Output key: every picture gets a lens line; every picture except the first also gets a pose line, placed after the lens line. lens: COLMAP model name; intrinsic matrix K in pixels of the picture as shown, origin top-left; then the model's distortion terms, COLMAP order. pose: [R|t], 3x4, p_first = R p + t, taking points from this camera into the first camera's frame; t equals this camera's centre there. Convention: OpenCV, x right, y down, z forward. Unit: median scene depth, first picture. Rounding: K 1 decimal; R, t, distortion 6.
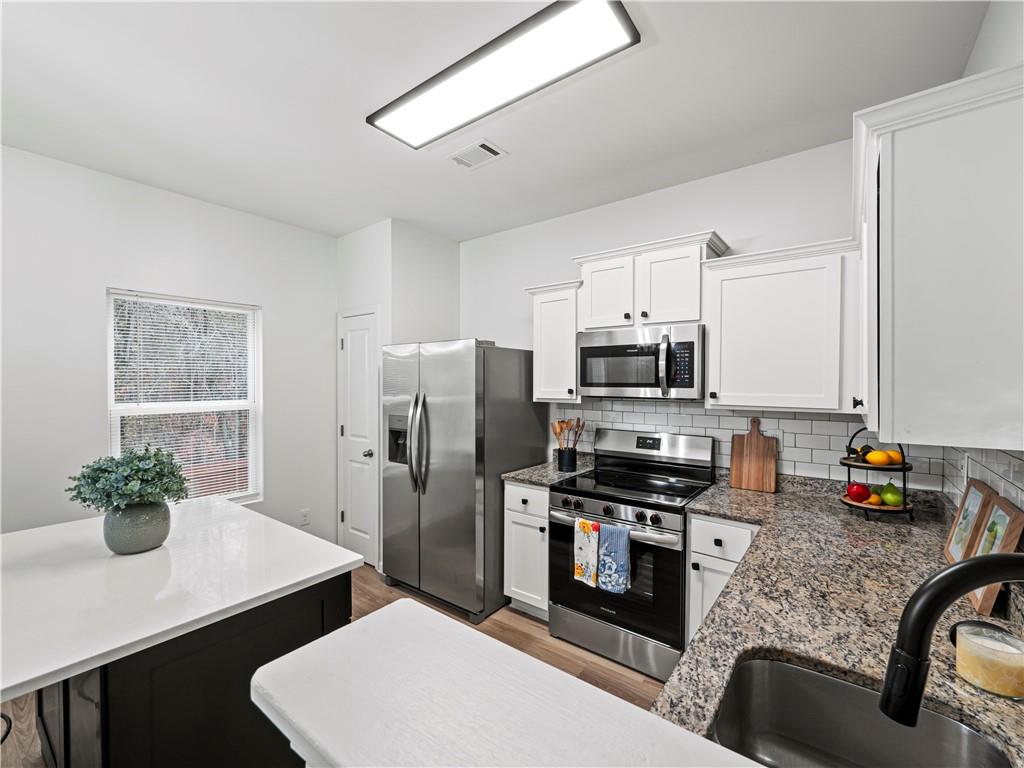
lens RADIAL K [[438.9, 0, 512.1], [0, 438.9, 388.2], [0, 0, 1]] dist [-0.004297, 0.000514]
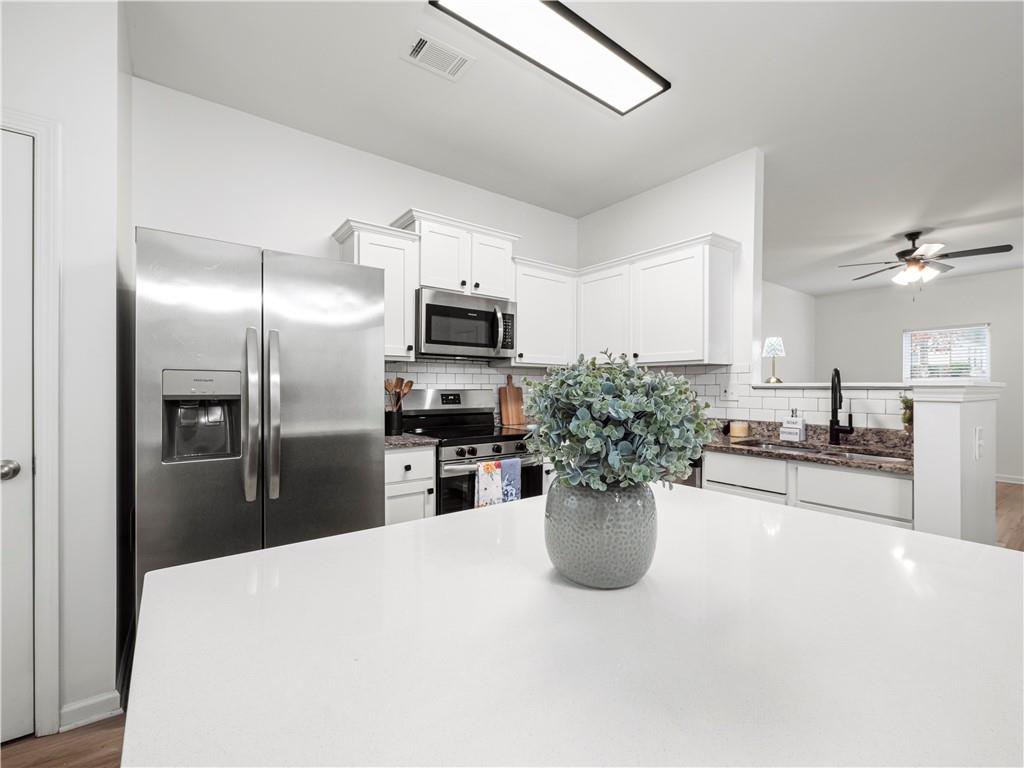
lens RADIAL K [[438.9, 0, 509.4], [0, 438.9, 383.3], [0, 0, 1]] dist [-0.004297, 0.000514]
pose [[0.268460, 0.006972, 0.963266, -0.835823], [0.009939, 0.999901, -0.010008, 0.110058], [-0.963239, 0.012261, 0.268364, 0.620181]]
